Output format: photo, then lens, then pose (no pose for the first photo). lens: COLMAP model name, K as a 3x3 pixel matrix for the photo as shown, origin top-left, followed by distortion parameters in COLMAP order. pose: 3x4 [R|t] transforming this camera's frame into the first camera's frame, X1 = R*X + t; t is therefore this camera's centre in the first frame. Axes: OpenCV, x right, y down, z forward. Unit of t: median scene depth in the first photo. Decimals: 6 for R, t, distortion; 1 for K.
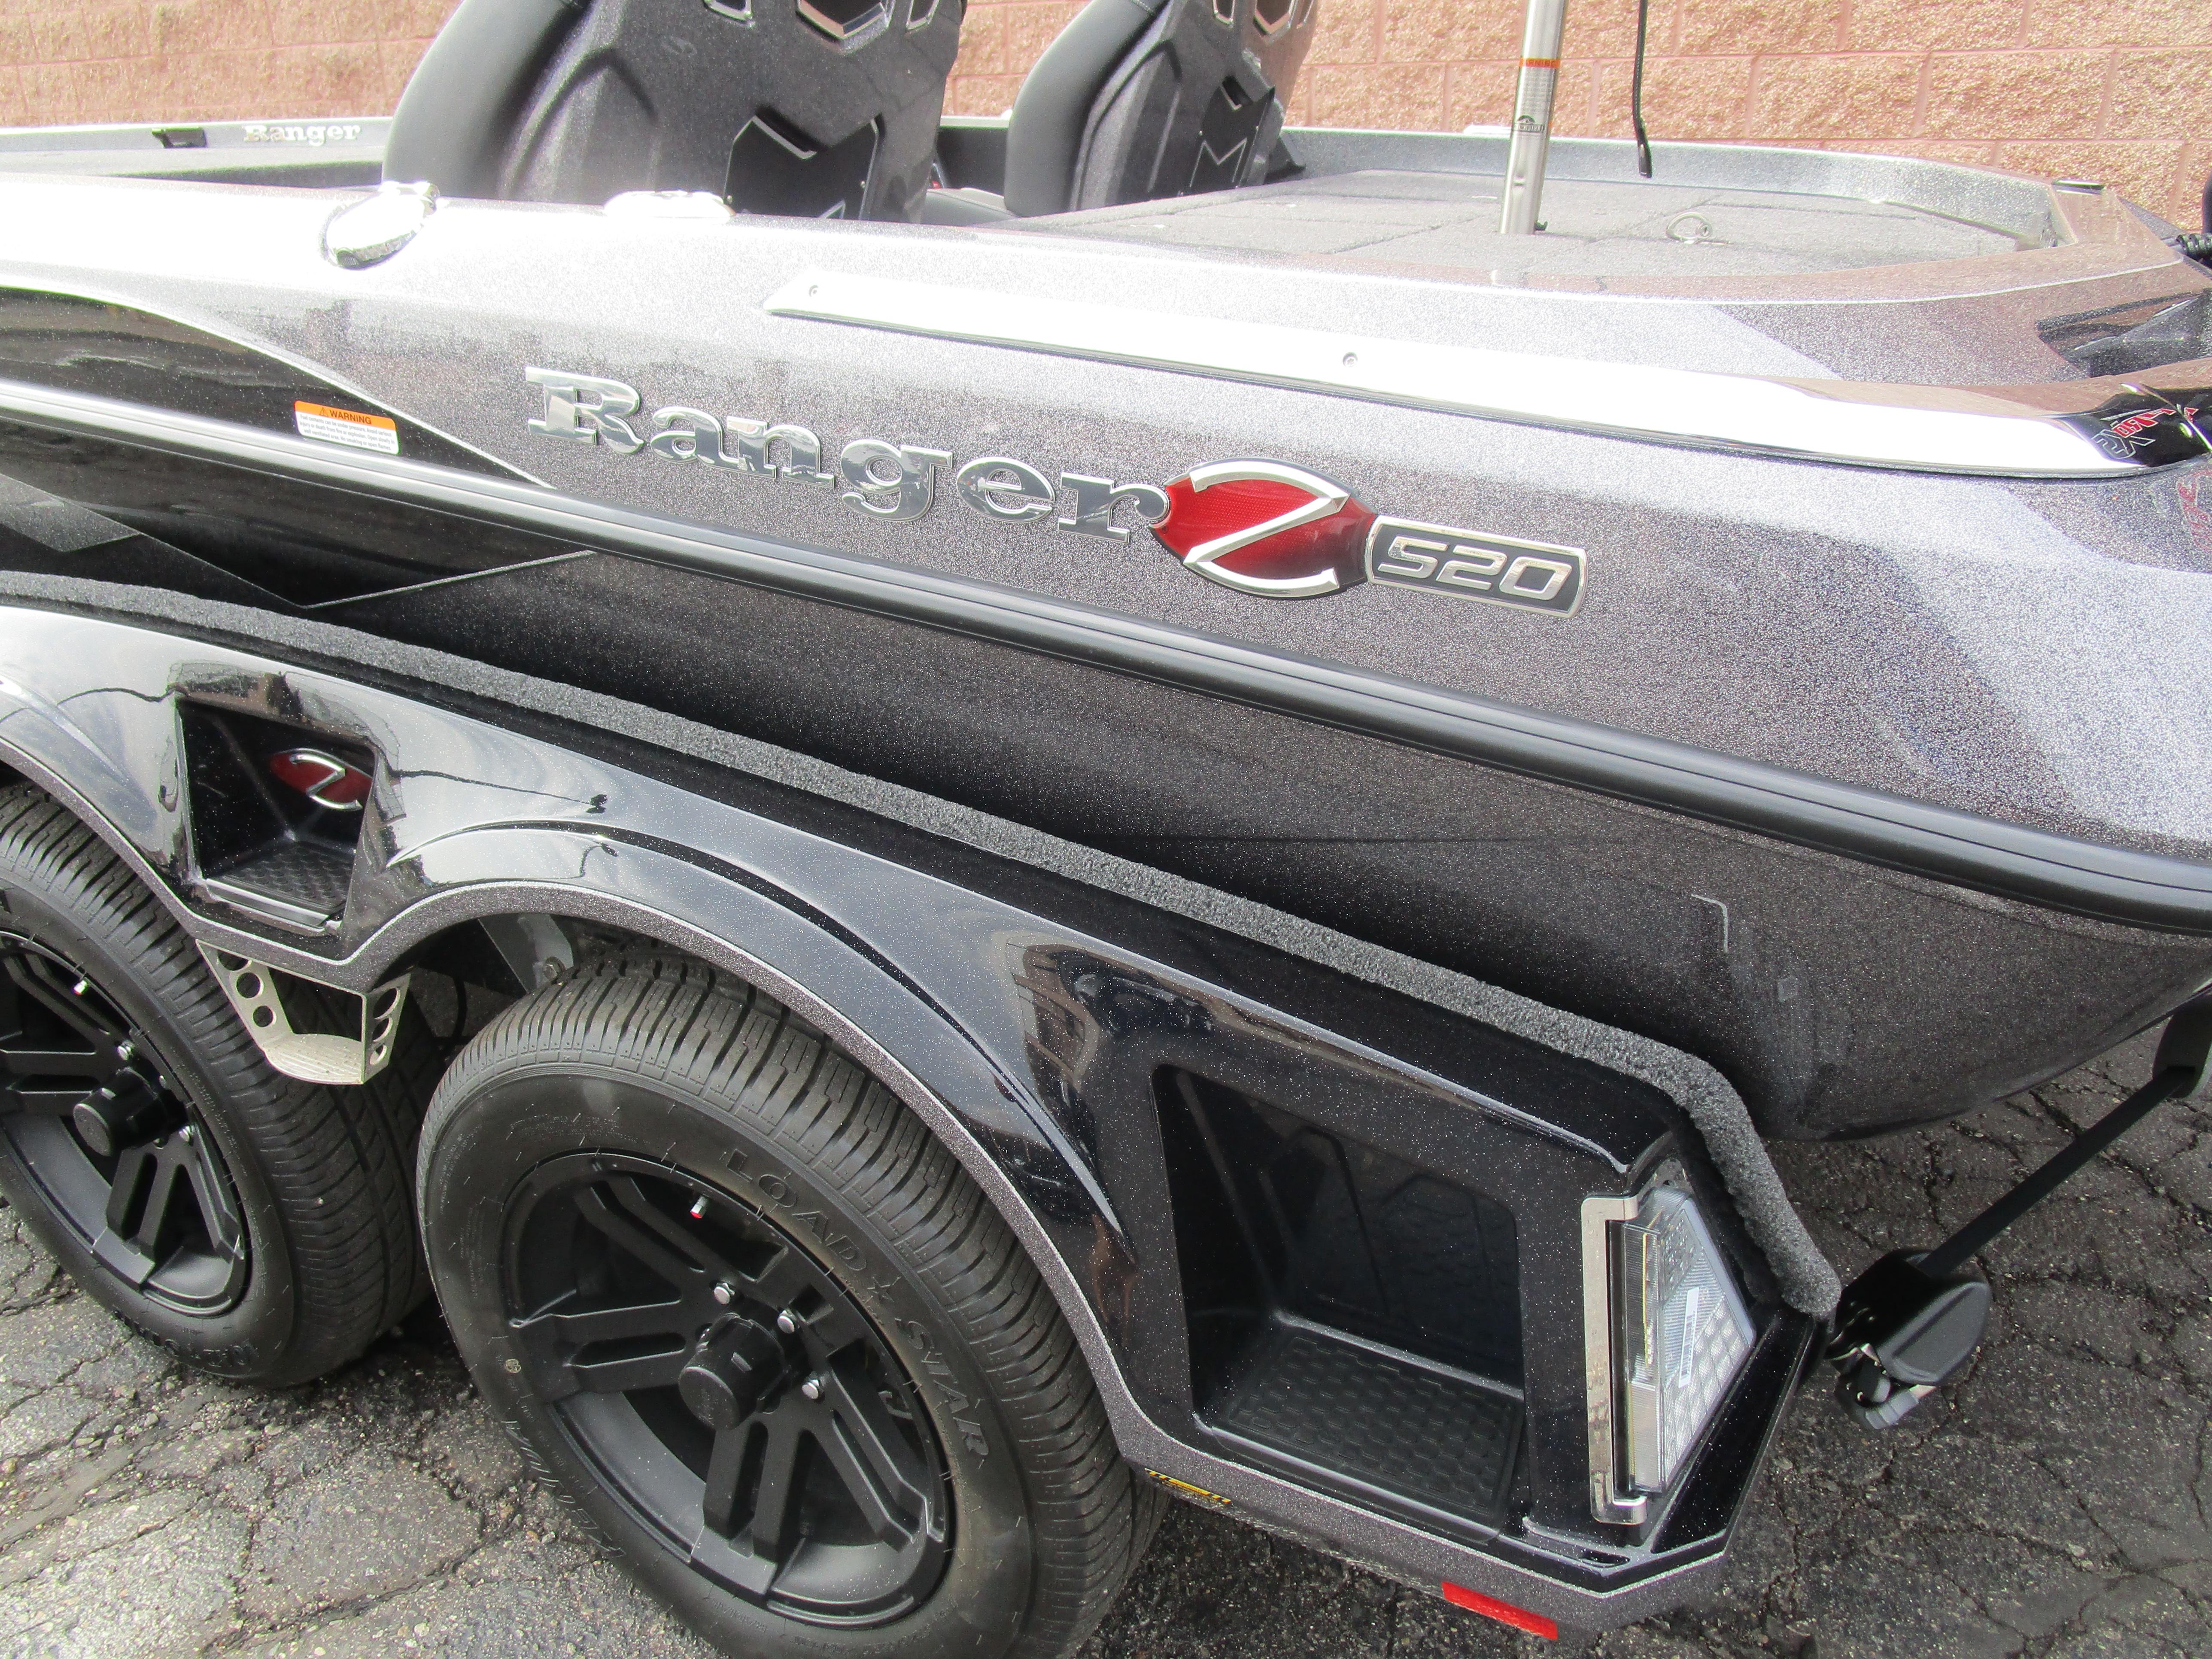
lens RADIAL K [[1588.8, 0, 1099.4], [0, 1588.8, 876.8], [0, 0, 1]] dist [-0.035408, 0.007154]
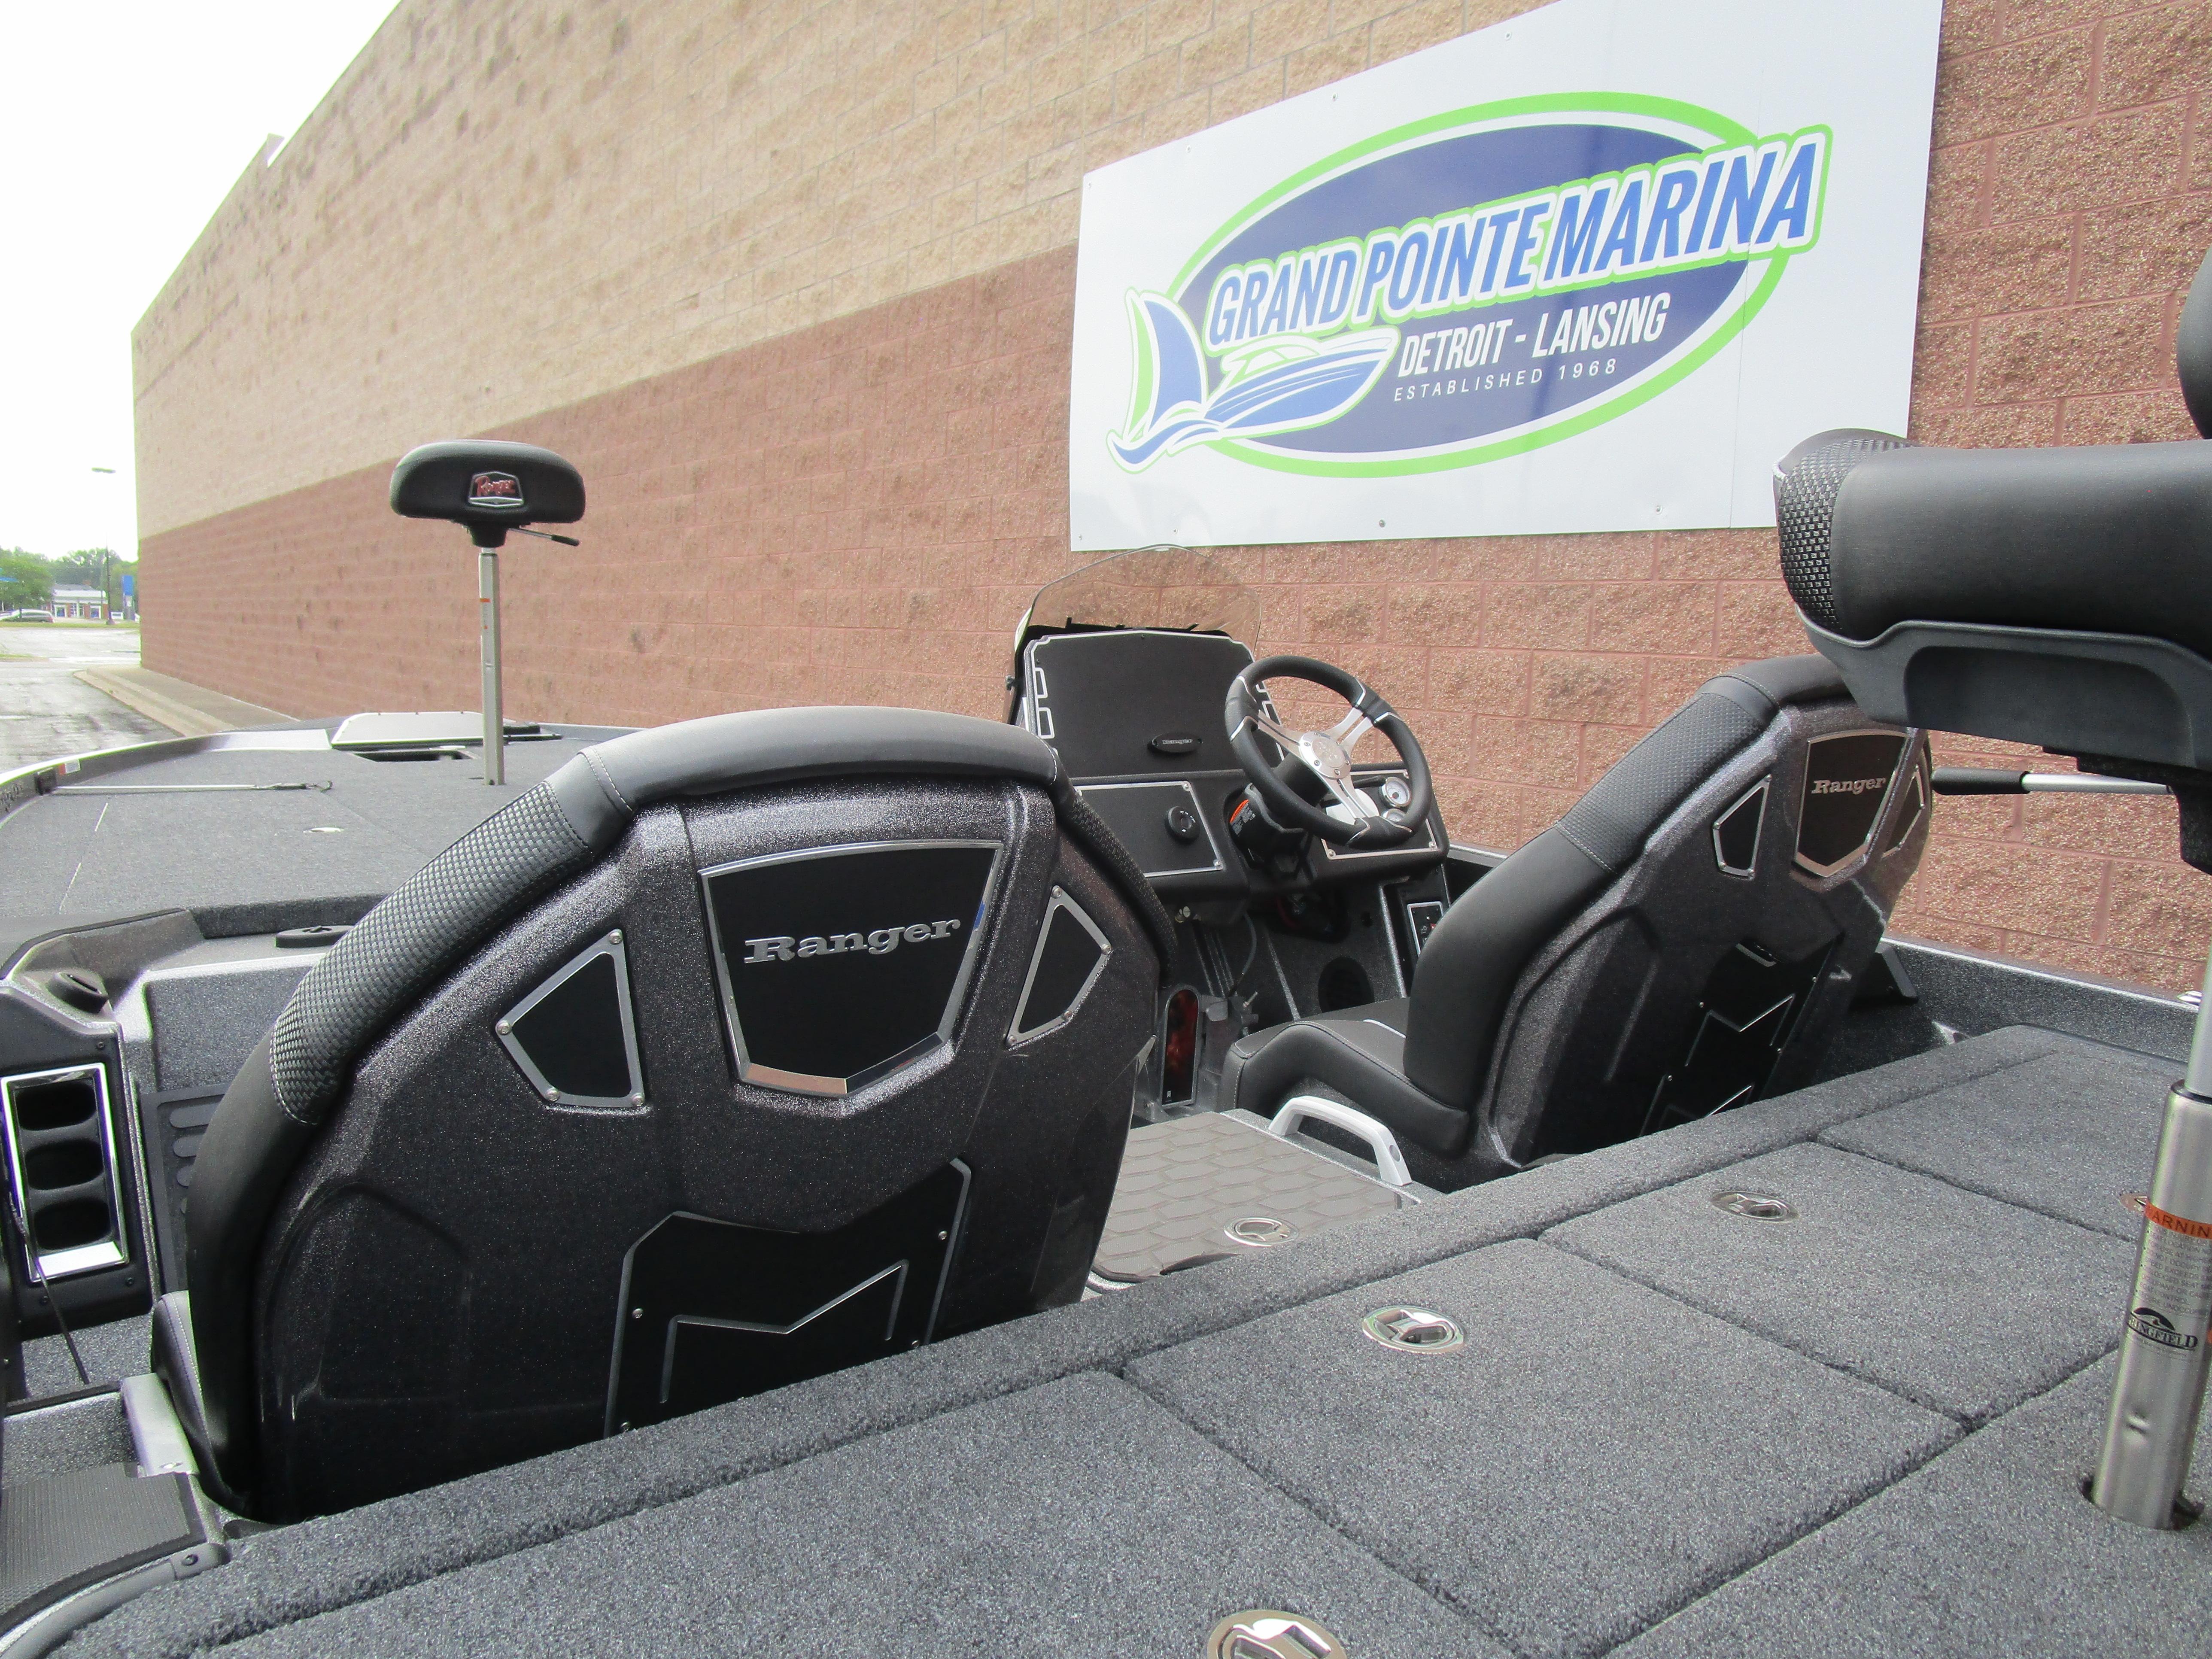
lens RADIAL K [[1588.8, 0, 1099.4], [0, 1588.8, 876.8], [0, 0, 1]] dist [-0.035408, 0.007154]
pose [[0.892439, 0.097797, -0.440442, 0.129617], [-0.219375, 0.947112, -0.234206, -0.310855], [0.394243, 0.305637, 0.866694, 0.289146]]
